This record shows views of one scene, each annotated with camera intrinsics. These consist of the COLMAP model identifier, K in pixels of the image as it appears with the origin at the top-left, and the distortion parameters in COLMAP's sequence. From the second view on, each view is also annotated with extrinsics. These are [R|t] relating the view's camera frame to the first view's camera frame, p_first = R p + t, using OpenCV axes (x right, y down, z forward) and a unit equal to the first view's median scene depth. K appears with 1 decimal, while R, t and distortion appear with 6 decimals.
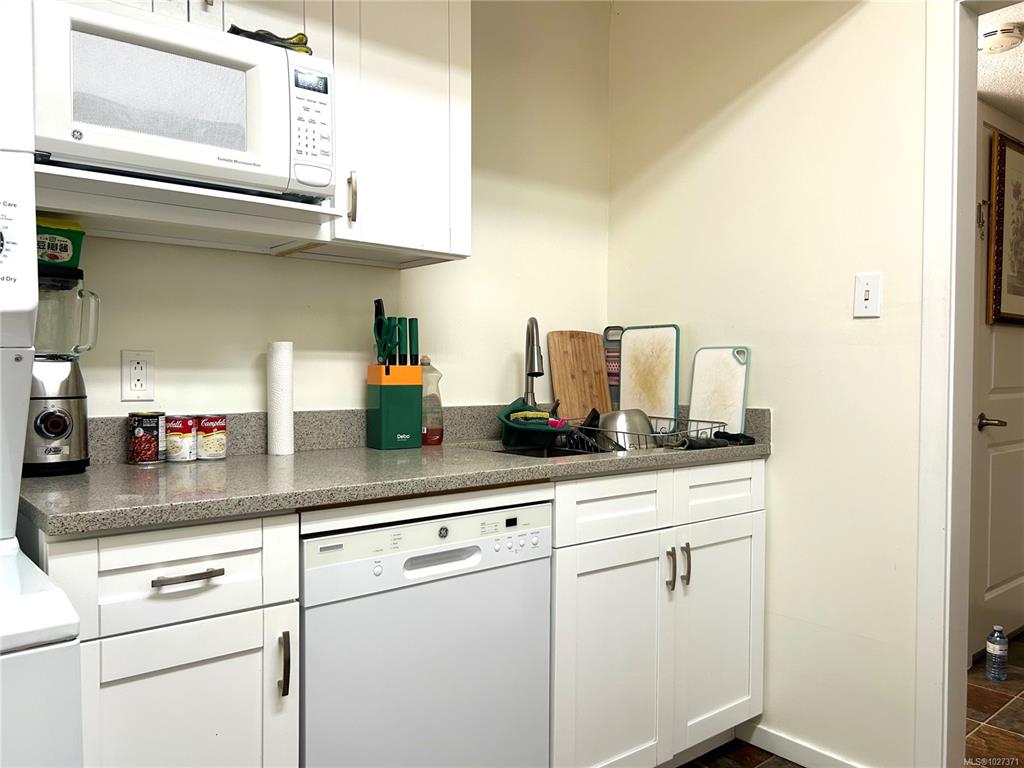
lens RADIAL K [[775.0, 0, 509.7], [0, 775.0, 389.8], [0, 0, 1]] dist [0.053118, -0.061406]
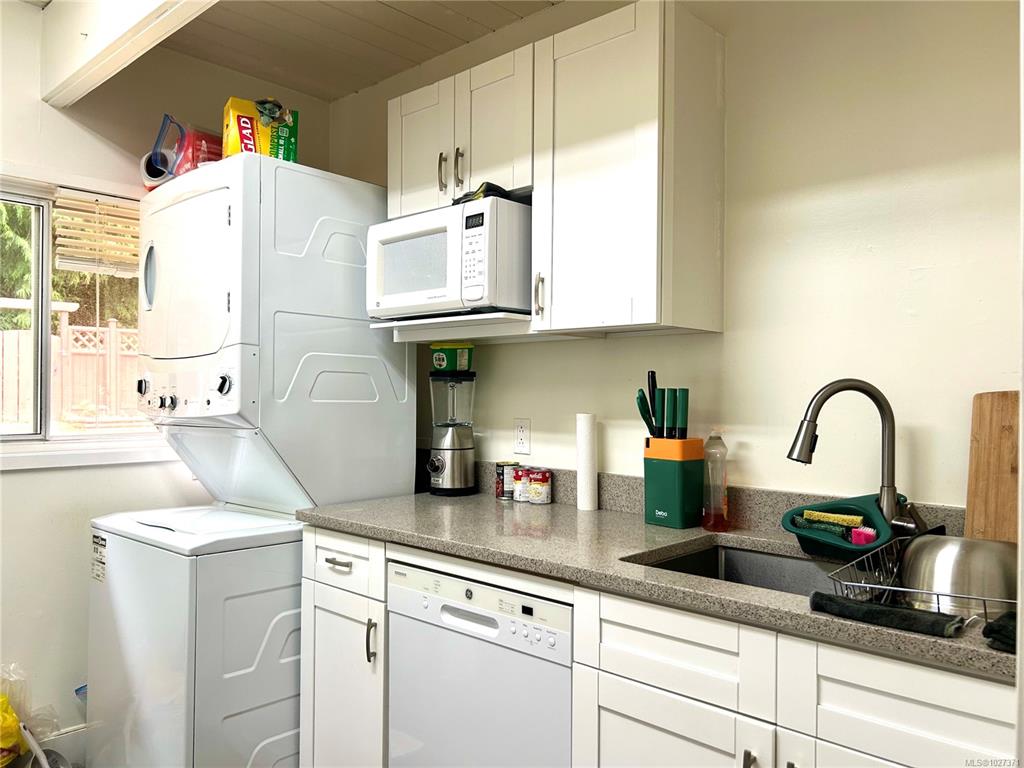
lens RADIAL K [[775.0, 0, 515.1], [0, 775.0, 391.8], [0, 0, 1]] dist [0.053118, -0.061406]
pose [[0.120014, 0.004477, -0.992762, 1.044996], [-0.024662, 0.999695, 0.001527, -0.114128], [0.992466, 0.024301, 0.120087, 0.923332]]
